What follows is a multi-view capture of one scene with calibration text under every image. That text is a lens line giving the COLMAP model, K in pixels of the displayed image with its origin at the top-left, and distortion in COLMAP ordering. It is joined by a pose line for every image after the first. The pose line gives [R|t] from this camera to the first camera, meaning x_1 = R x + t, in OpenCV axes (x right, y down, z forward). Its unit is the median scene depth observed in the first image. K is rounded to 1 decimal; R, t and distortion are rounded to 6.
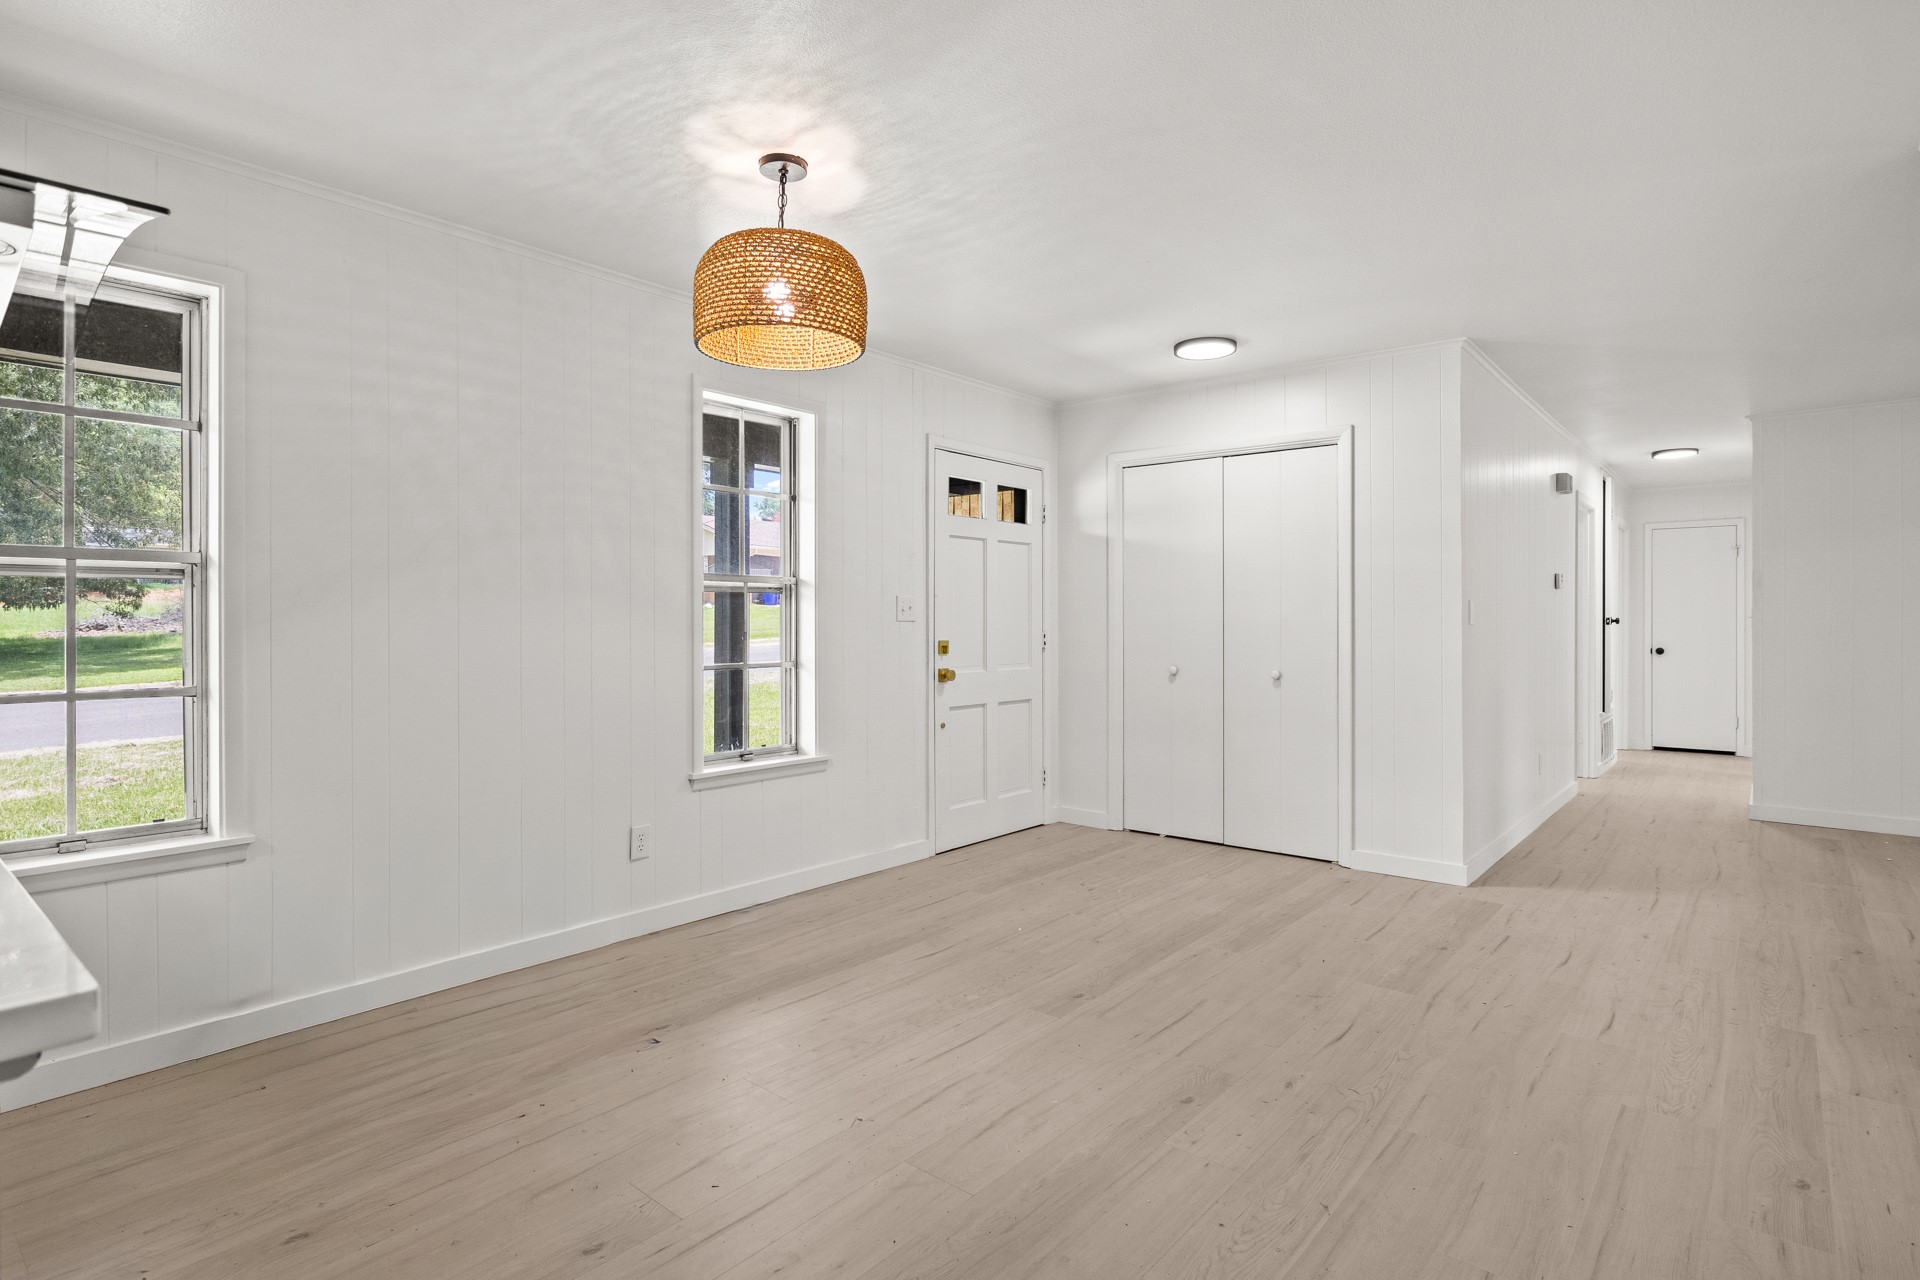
lens RADIAL K [[965.1, 0, 968.9], [0, 965.1, 623.9], [0, 0, 1]] dist [0.005131, 0.000662]
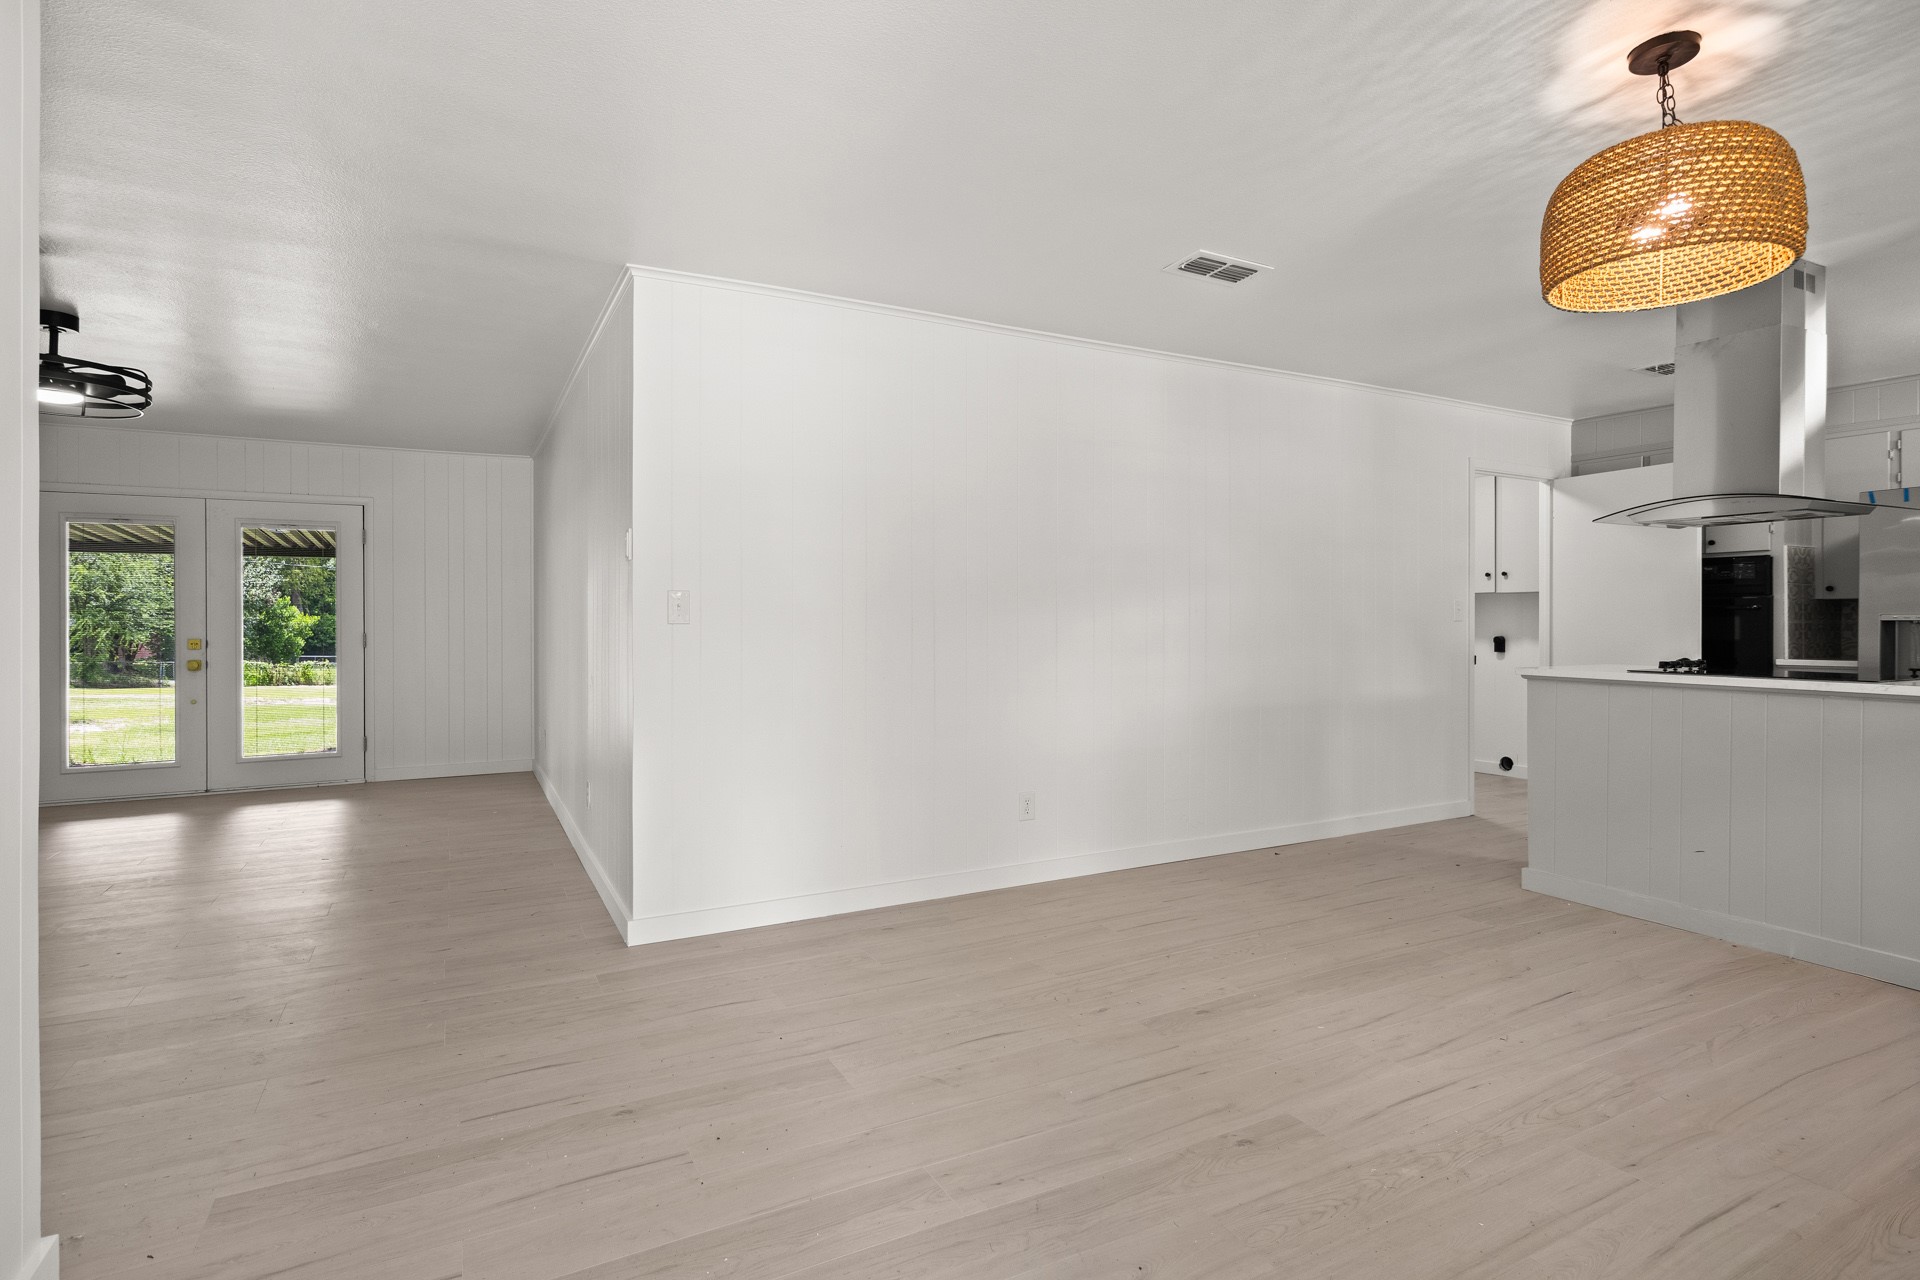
lens RADIAL K [[965.1, 0, 968.9], [0, 965.1, 623.9], [0, 0, 1]] dist [0.005131, 0.000662]
pose [[-0.928388, -0.003094, 0.371601, 0.041861], [-0.000962, 0.999982, 0.005923, 0.003141], [-0.371612, 0.005142, -0.928374, 1.837997]]
